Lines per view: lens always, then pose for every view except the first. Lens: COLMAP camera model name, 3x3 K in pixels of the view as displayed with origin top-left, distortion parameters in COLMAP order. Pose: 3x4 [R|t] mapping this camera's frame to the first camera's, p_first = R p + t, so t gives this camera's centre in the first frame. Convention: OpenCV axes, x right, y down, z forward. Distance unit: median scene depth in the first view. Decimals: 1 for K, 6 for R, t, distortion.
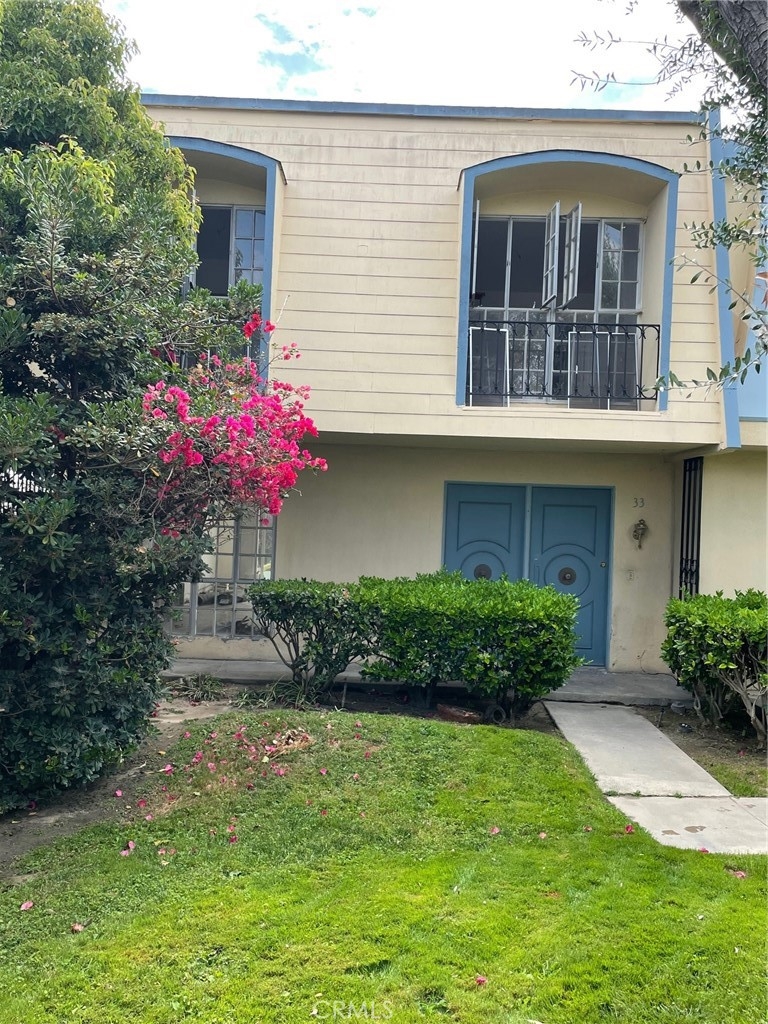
lens RADIAL K [[848.6, 0, 384.0], [0, 848.6, 512.0], [0, 0, 1]] dist [0.099099, -0.119712]
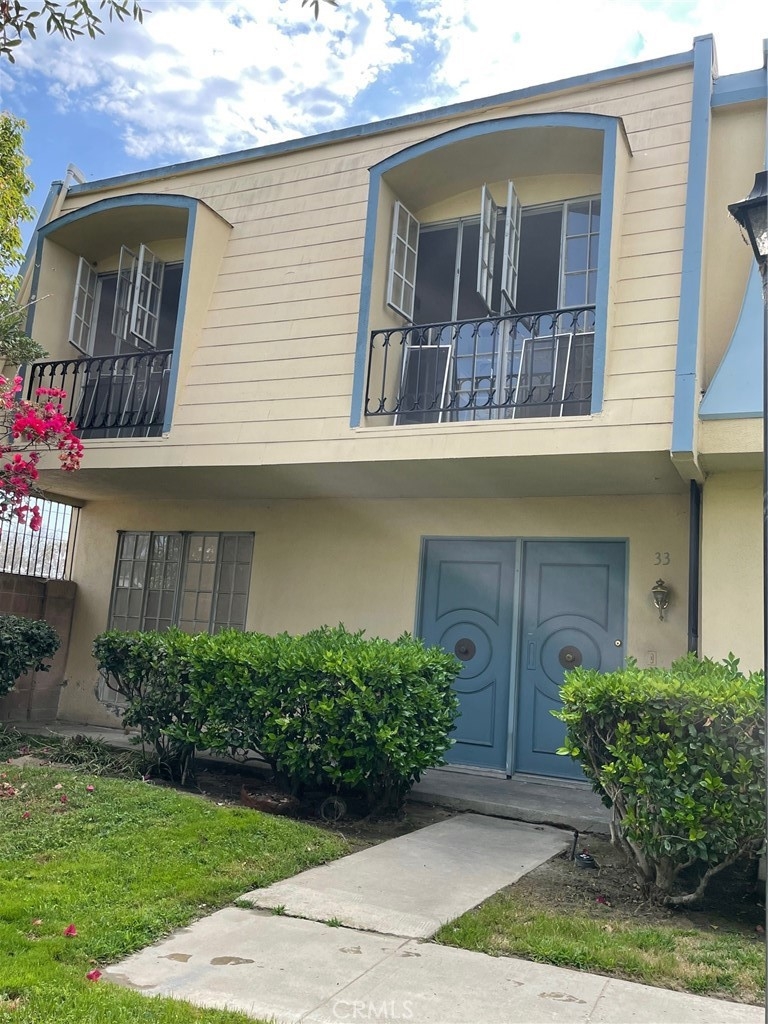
lens RADIAL K [[848.6, 0, 384.0], [0, 848.6, 512.0], [0, 0, 1]] dist [0.099099, -0.119712]
pose [[0.907853, -0.037473, -0.417610, 0.634927], [-0.033906, 0.986175, -0.162201, 0.125790], [0.417915, 0.161415, 0.894032, 0.378585]]
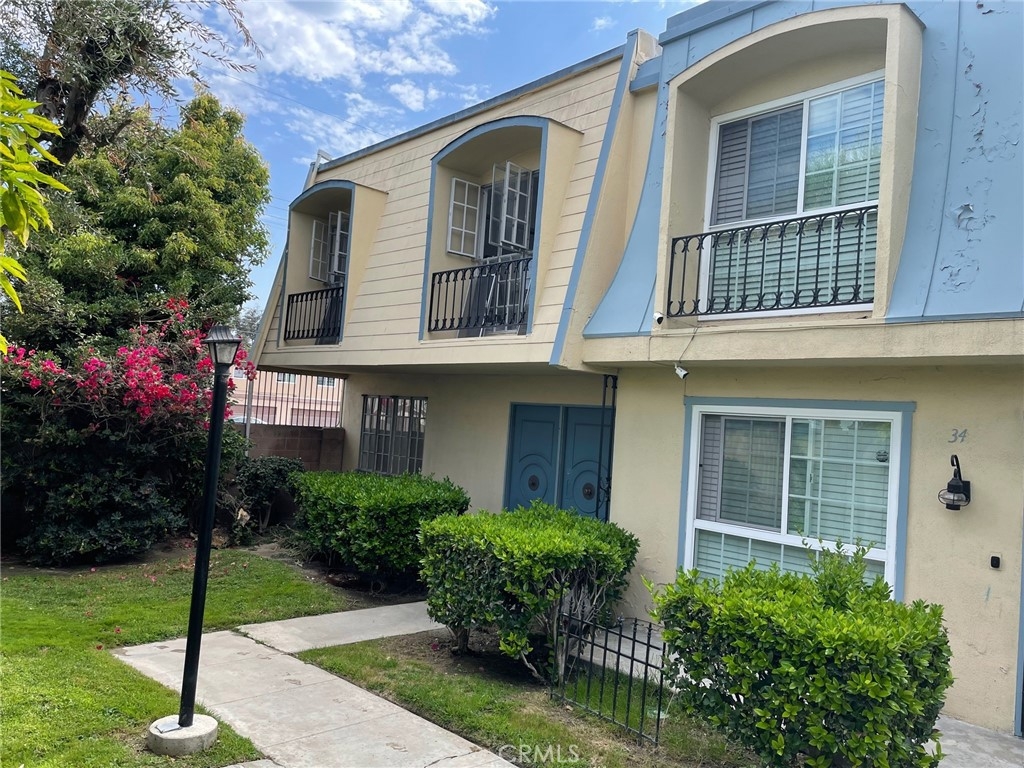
lens RADIAL K [[765.2, 0, 518.0], [0, 765.2, 381.7], [0, 0, 1]] dist [0.128203, -0.162406]
pose [[0.686688, -0.028574, -0.726391, 1.395761], [-0.034882, 0.996781, -0.072186, 0.018258], [0.726115, 0.074907, 0.683480, 0.450437]]
